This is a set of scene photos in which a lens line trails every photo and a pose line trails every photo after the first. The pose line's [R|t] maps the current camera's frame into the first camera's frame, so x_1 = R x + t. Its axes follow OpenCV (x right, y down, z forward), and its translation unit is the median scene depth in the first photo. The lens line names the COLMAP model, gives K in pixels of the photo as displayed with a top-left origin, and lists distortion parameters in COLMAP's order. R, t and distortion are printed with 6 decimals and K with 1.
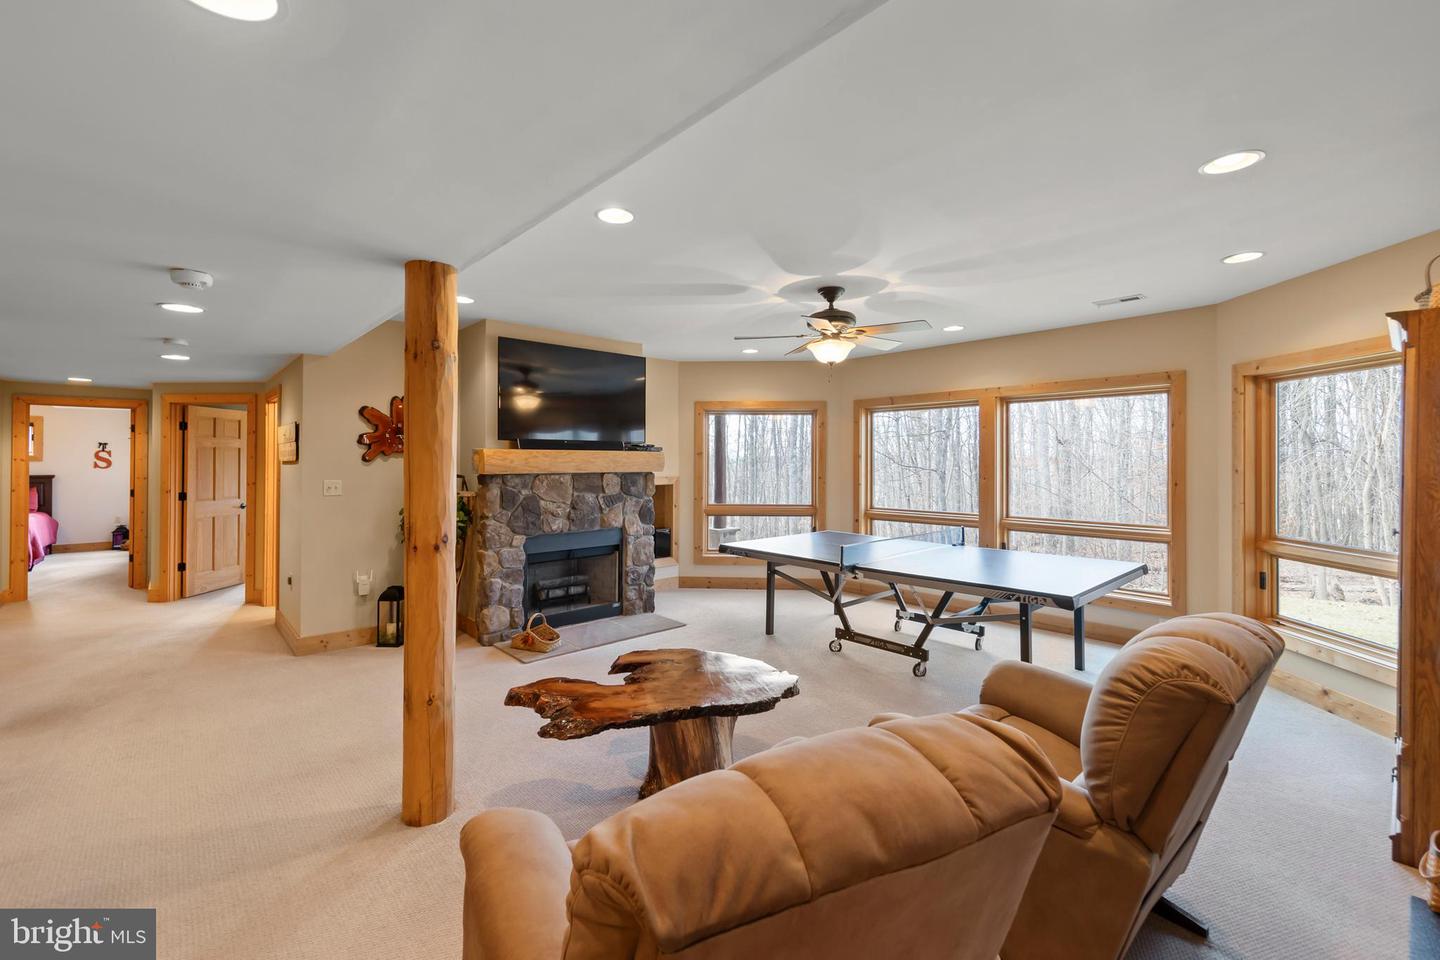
lens RADIAL K [[611.9, 0, 723.2], [0, 611.9, 457.8], [0, 0, 1]] dist [-0.000565, -0.000004]
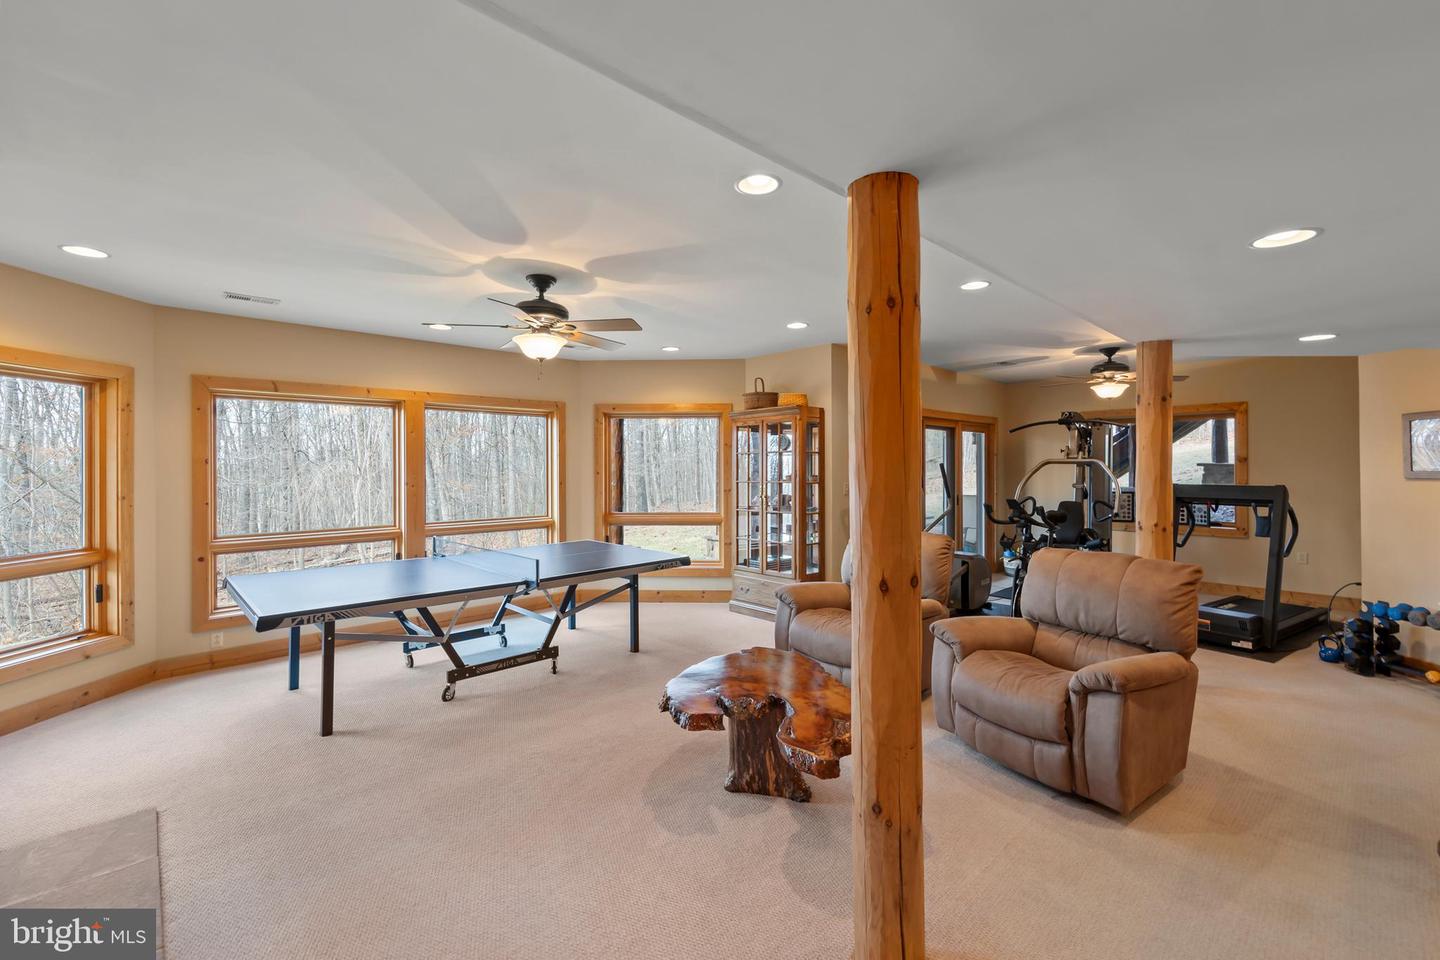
lens RADIAL K [[609.2, 0, 716.1], [0, 609.2, 469.7], [0, 0, 1]] dist [-0.001280, -0.000081]
pose [[-0.017398, -0.006651, 0.999827, -0.561063], [-0.001487, 0.999977, 0.006626, 0.001768], [-0.999848, -0.001371, -0.017408, 0.579739]]
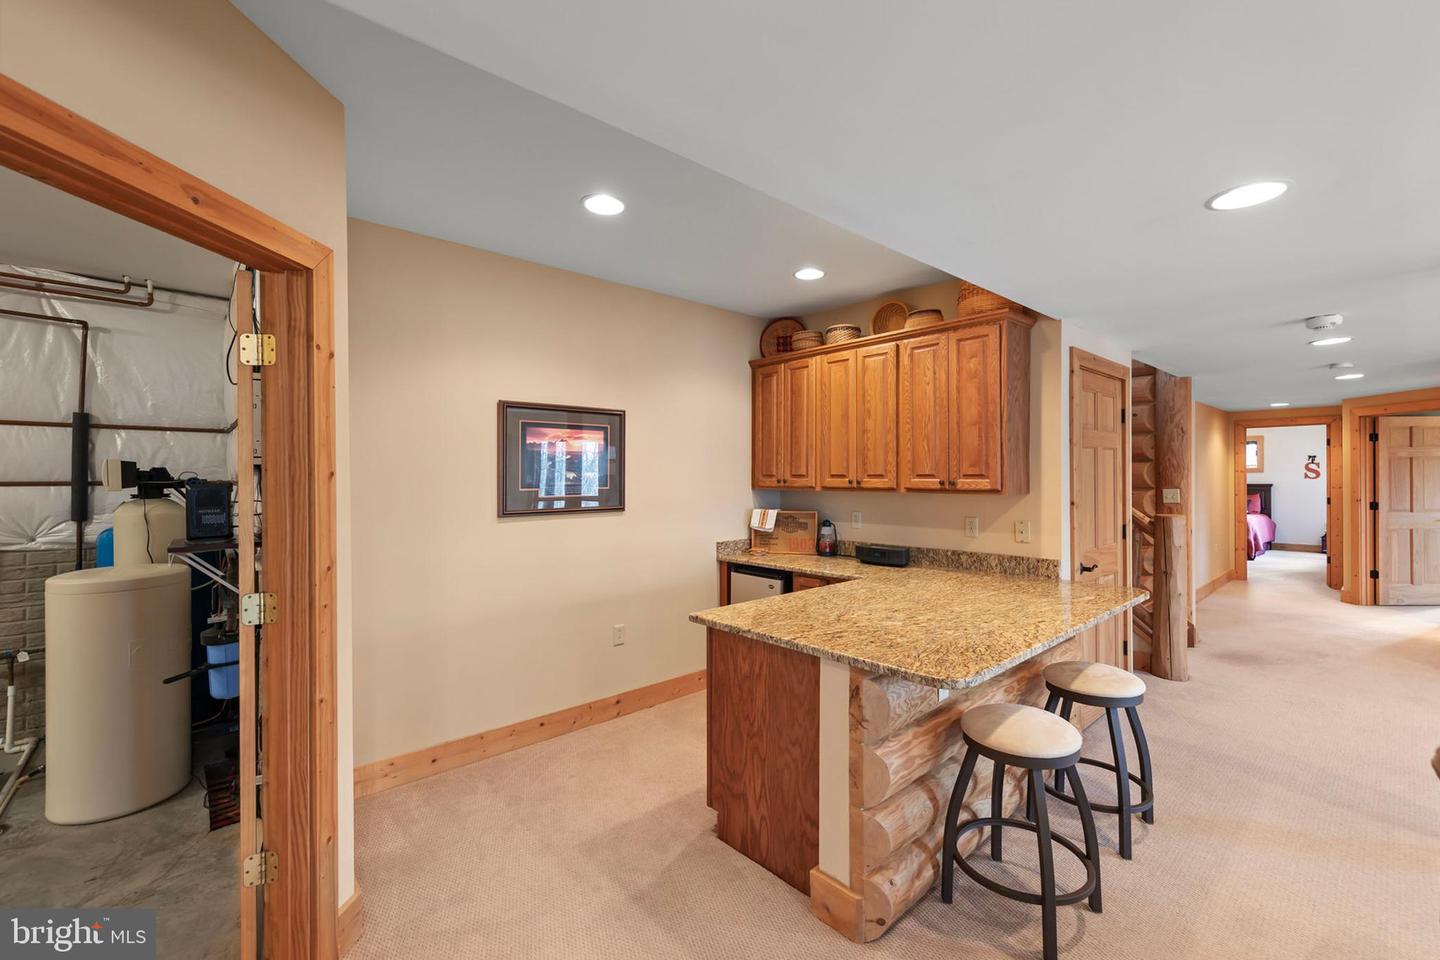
lens RADIAL K [[596.5, 0, 722.3], [0, 596.5, 471.4], [0, 0, 1]] dist [0.000665, -0.000271]
pose [[-0.021586, -0.006858, -0.999743, 0.172249], [0.010627, 0.999918, -0.007088, 0.000516], [0.999711, -0.010777, -0.021511, -0.088435]]
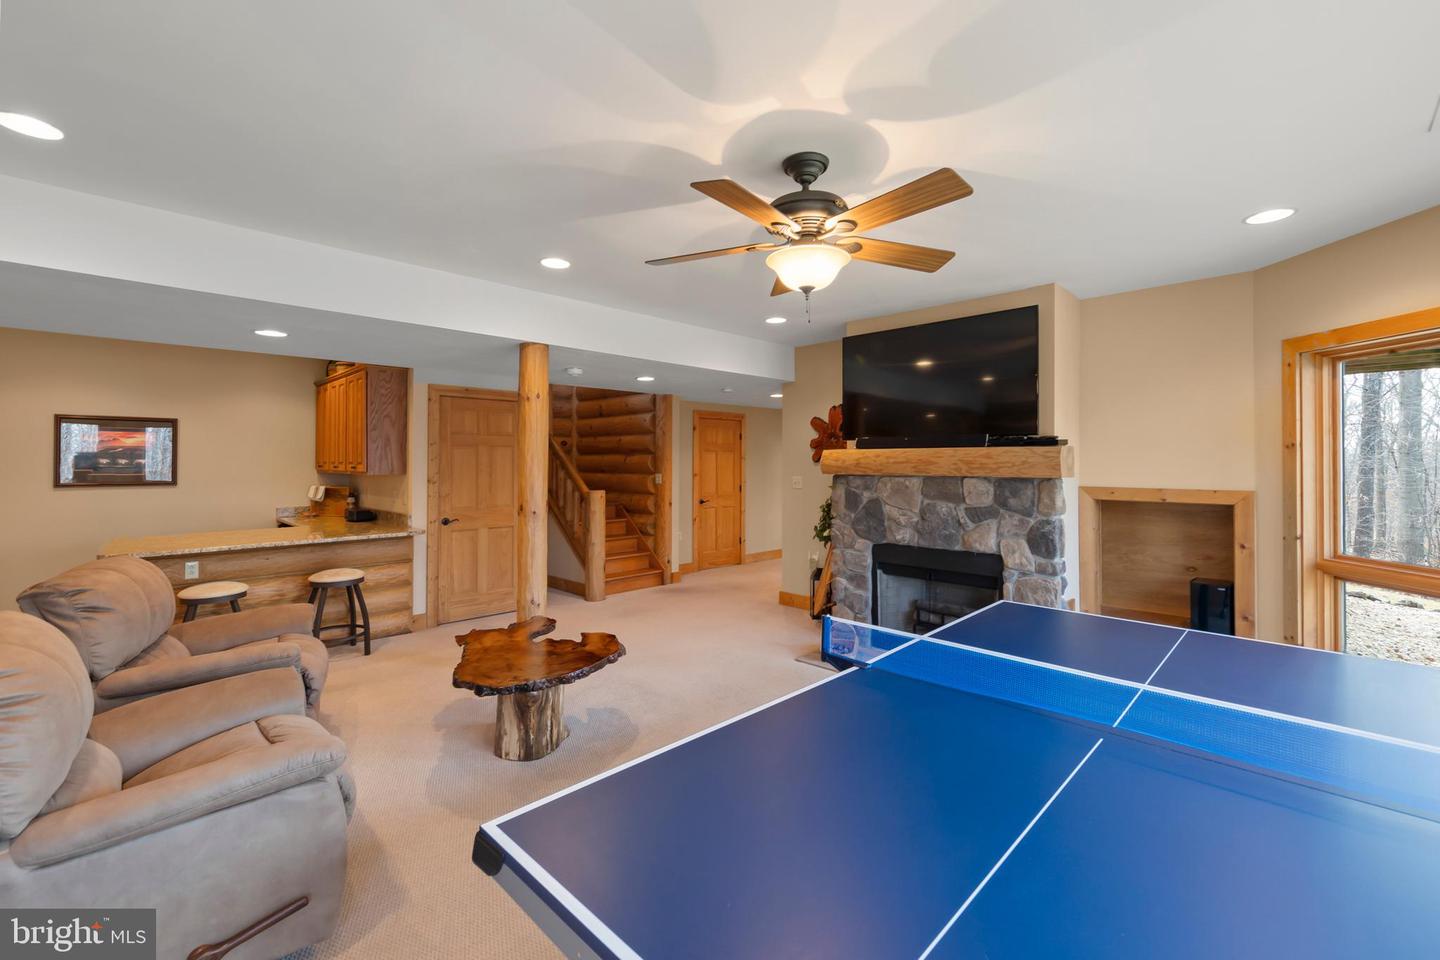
lens RADIAL K [[612.1, 0, 709.3], [0, 612.1, 467.0], [0, 0, 1]] dist [0.000981, 0.000214]
pose [[0.027020, 0.004947, -0.999623, 0.592429], [0.004351, 0.999978, 0.005066, 0.007735], [0.999625, -0.004486, 0.026998, 0.708740]]
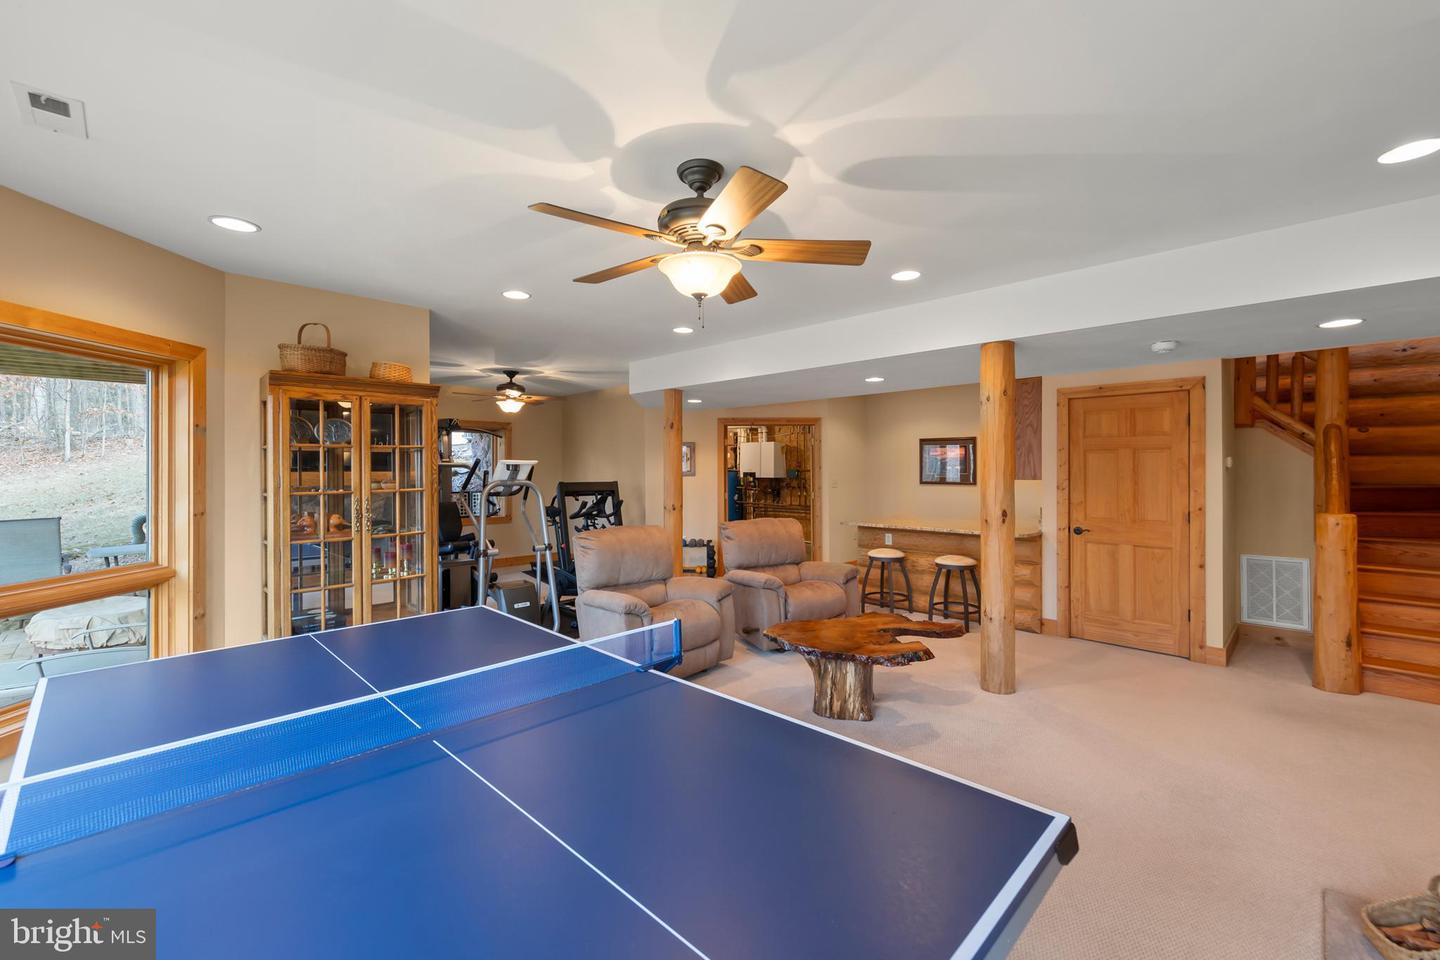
lens RADIAL K [[596.5, 0, 722.3], [0, 596.5, 471.4], [0, 0, 1]] dist [0.000665, -0.000271]
pose [[-0.998861, -0.002005, -0.047664, 0.159757], [-0.001966, 0.999998, -0.000851, 0.010179], [0.047666, -0.000756, -0.998863, 1.221676]]
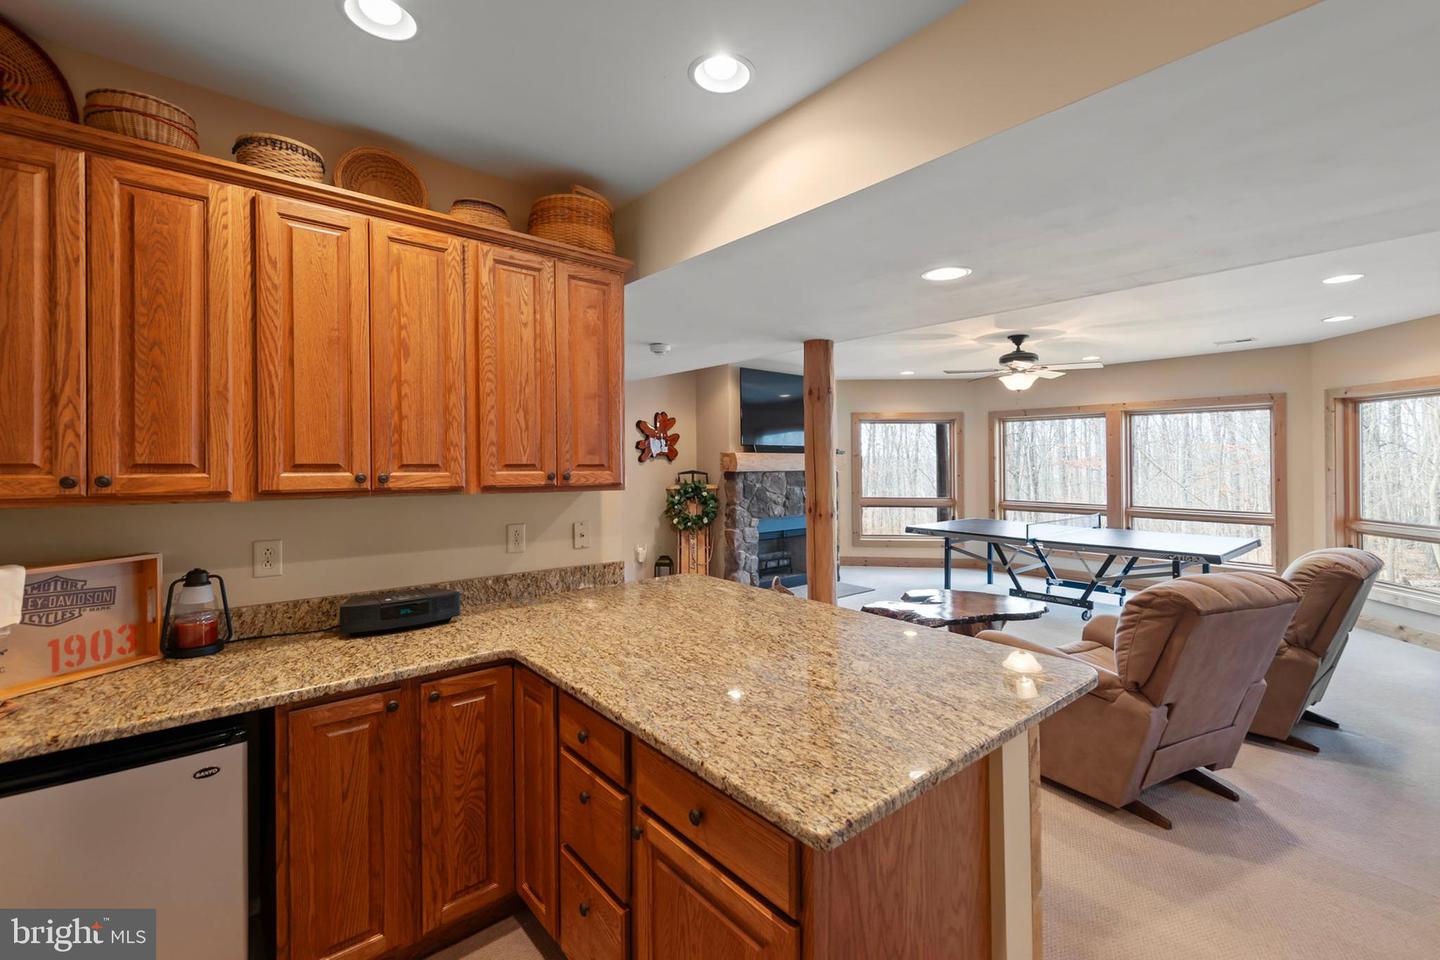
lens RADIAL K [[615.3, 0, 728.5], [0, 615.3, 455.2], [0, 0, 1]] dist [0.001092, 0.000184]
pose [[0.999131, 0.000418, -0.041670, -0.323263], [-0.000592, 0.999991, -0.004165, -0.002901], [0.041667, 0.004186, 0.999123, -0.310391]]
